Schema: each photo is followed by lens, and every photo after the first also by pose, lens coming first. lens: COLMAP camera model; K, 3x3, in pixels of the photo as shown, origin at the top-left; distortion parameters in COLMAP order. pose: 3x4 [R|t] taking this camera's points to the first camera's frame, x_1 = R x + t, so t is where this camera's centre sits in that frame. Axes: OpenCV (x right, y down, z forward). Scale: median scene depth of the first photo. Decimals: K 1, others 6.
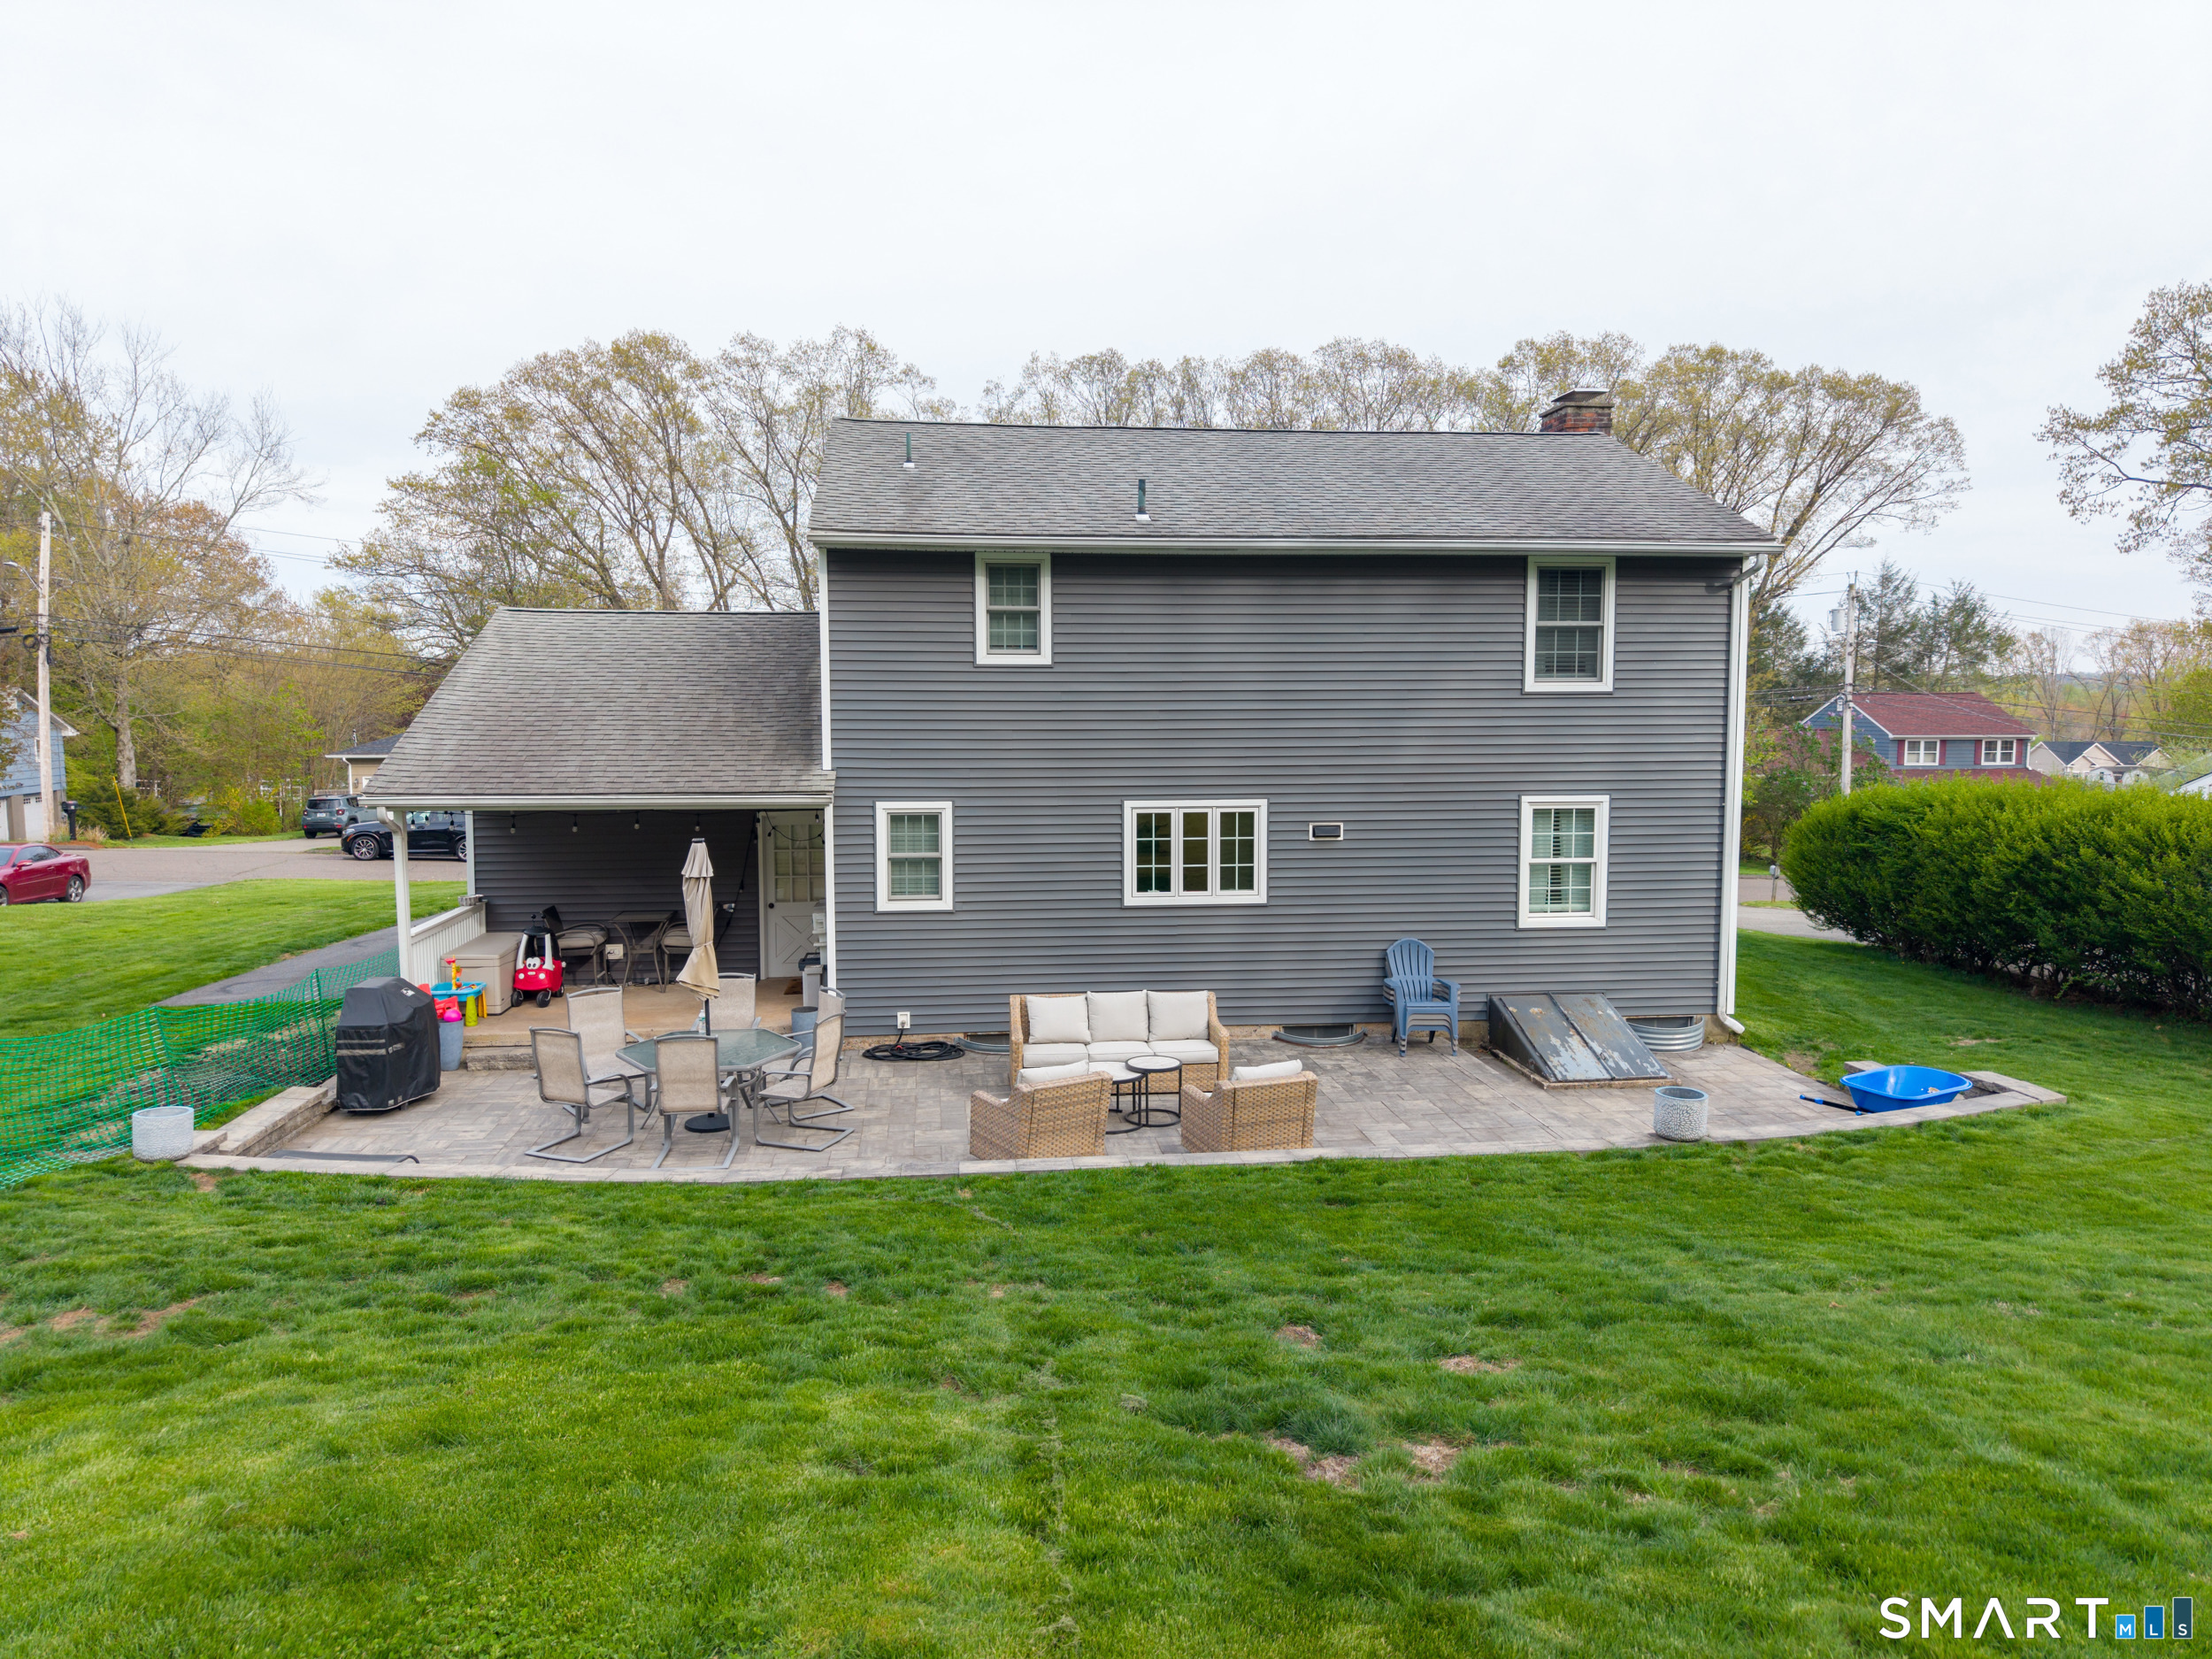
lens RADIAL K [[1505.8, 0, 1118.2], [0, 1505.8, 857.8], [0, 0, 1]] dist [0.013968, -0.001191]
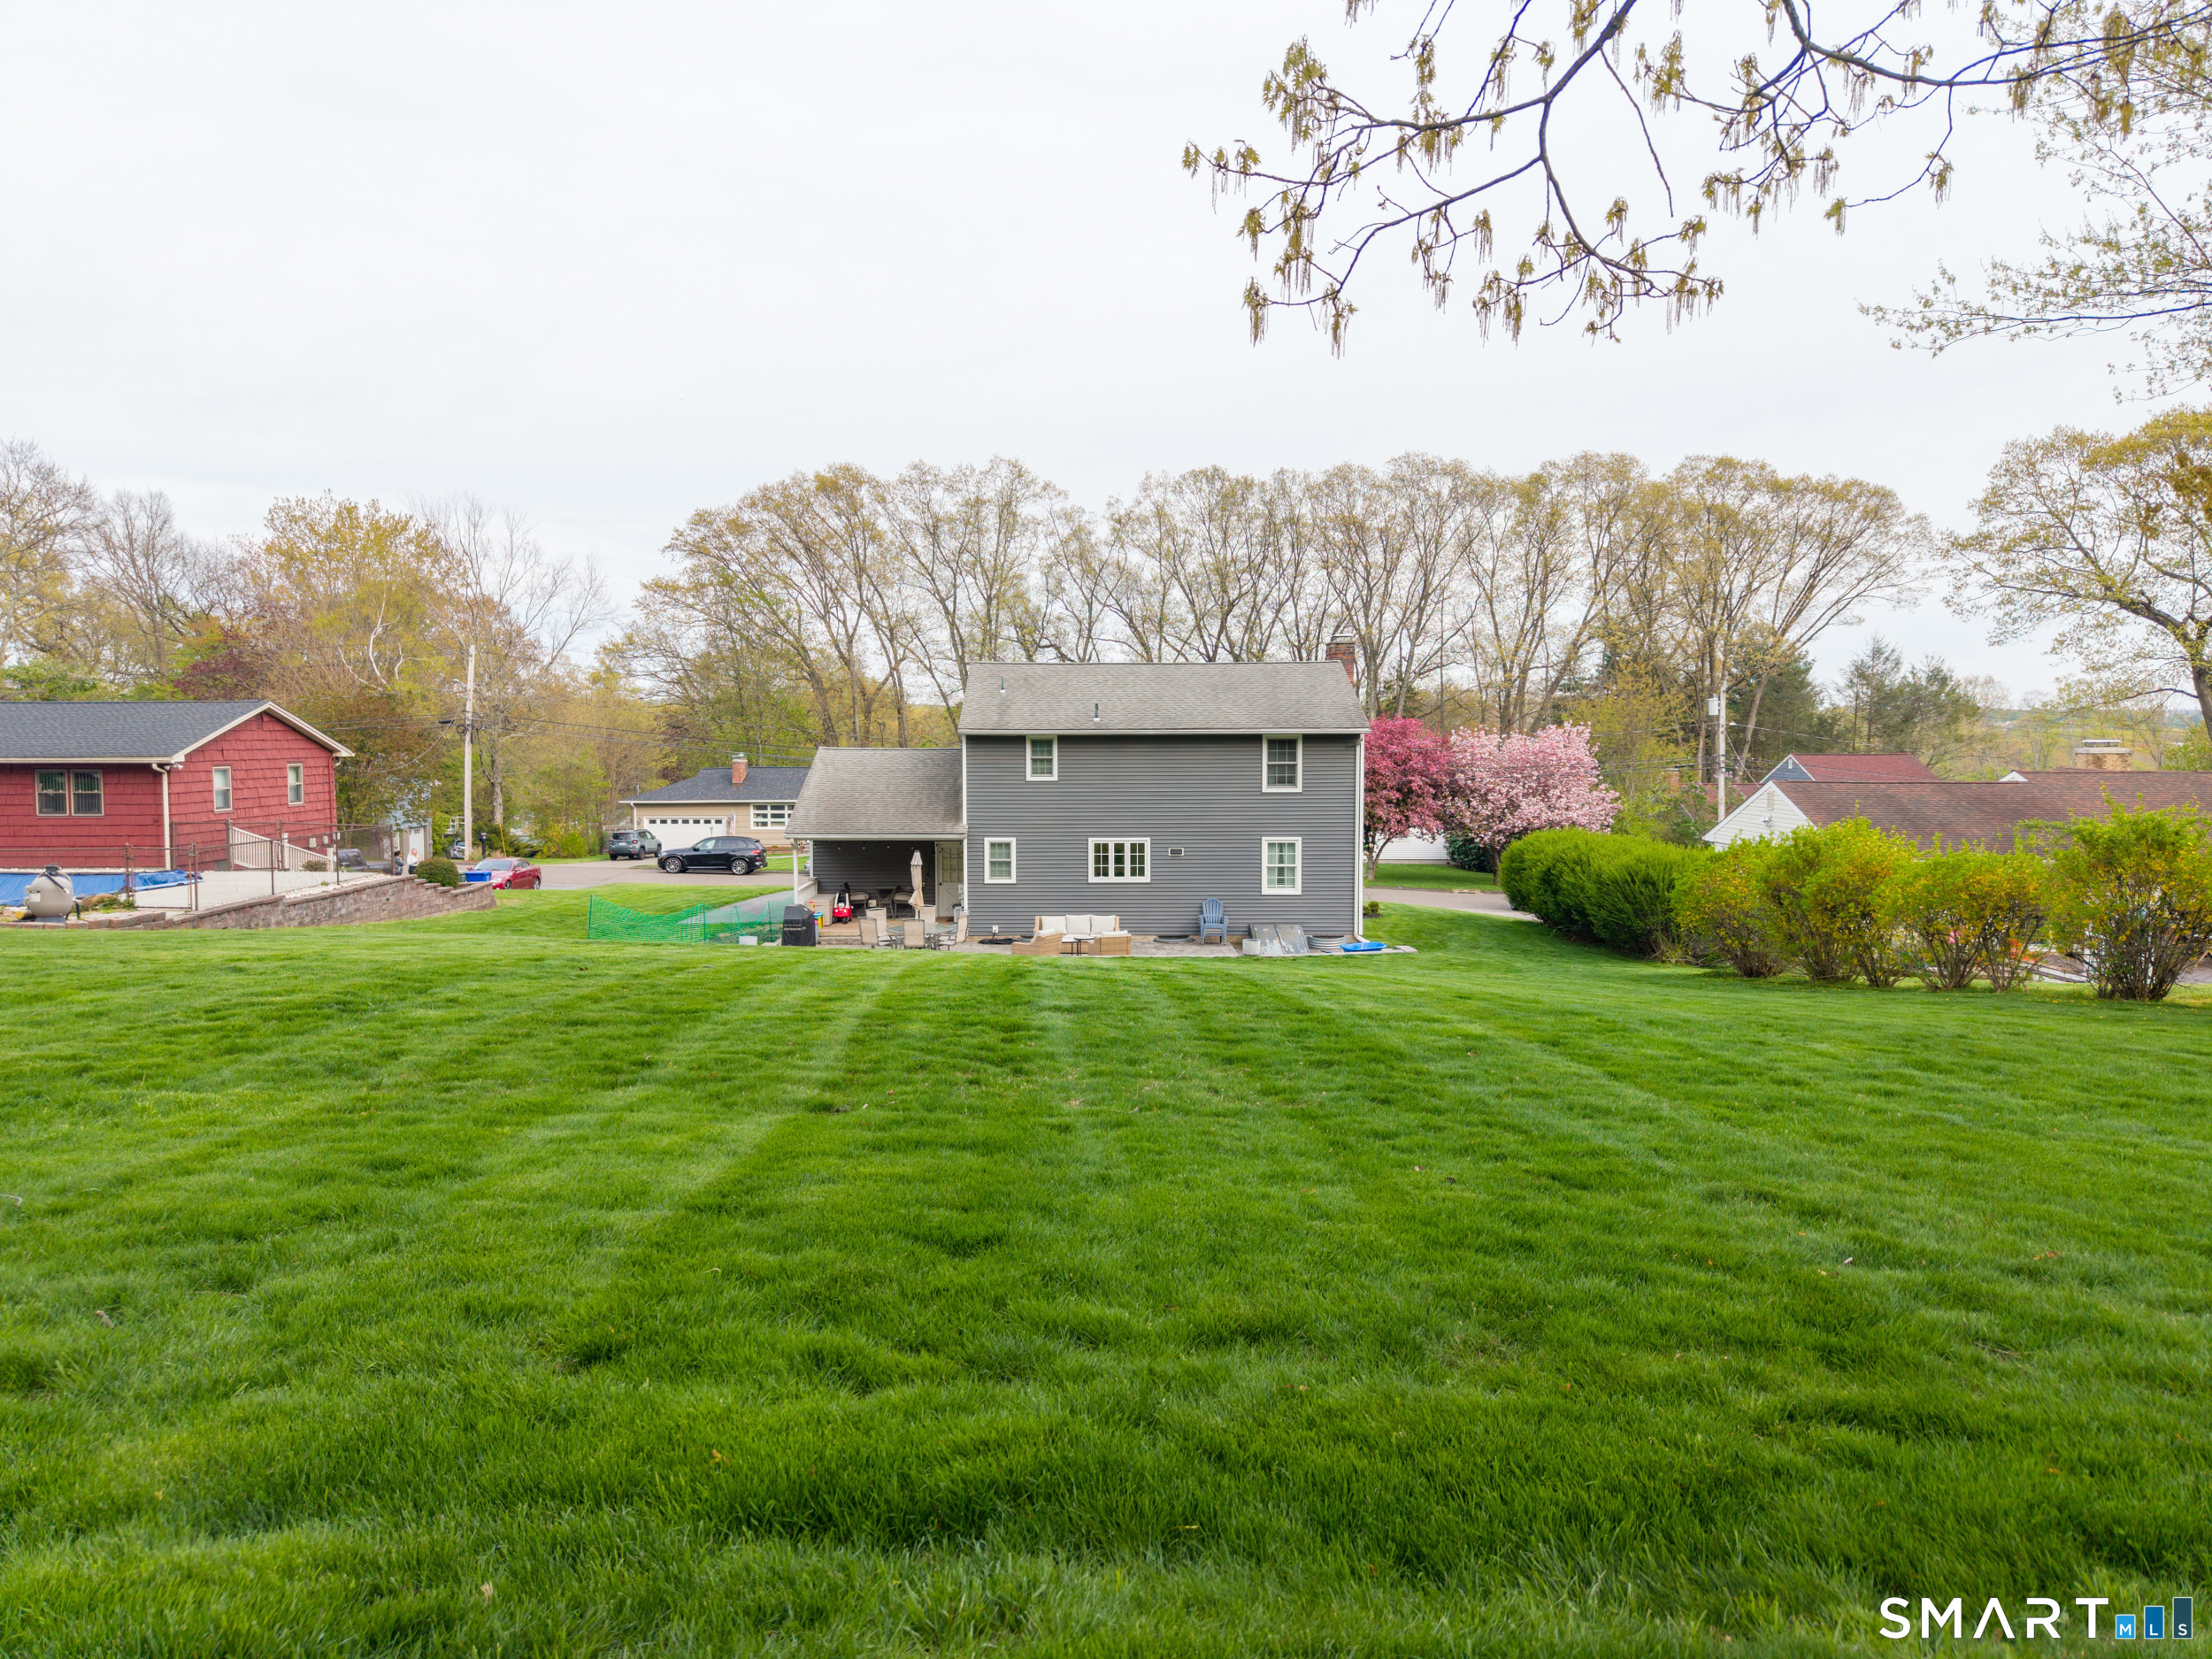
lens RADIAL K [[1505.8, 0, 1118.2], [0, 1505.8, 857.8], [0, 0, 1]] dist [0.013968, -0.001191]
pose [[0.994901, 0.007958, -0.100542, 0.081469], [-0.010357, 0.999673, -0.023361, 0.013589], [0.100323, 0.024283, 0.994659, -0.380513]]
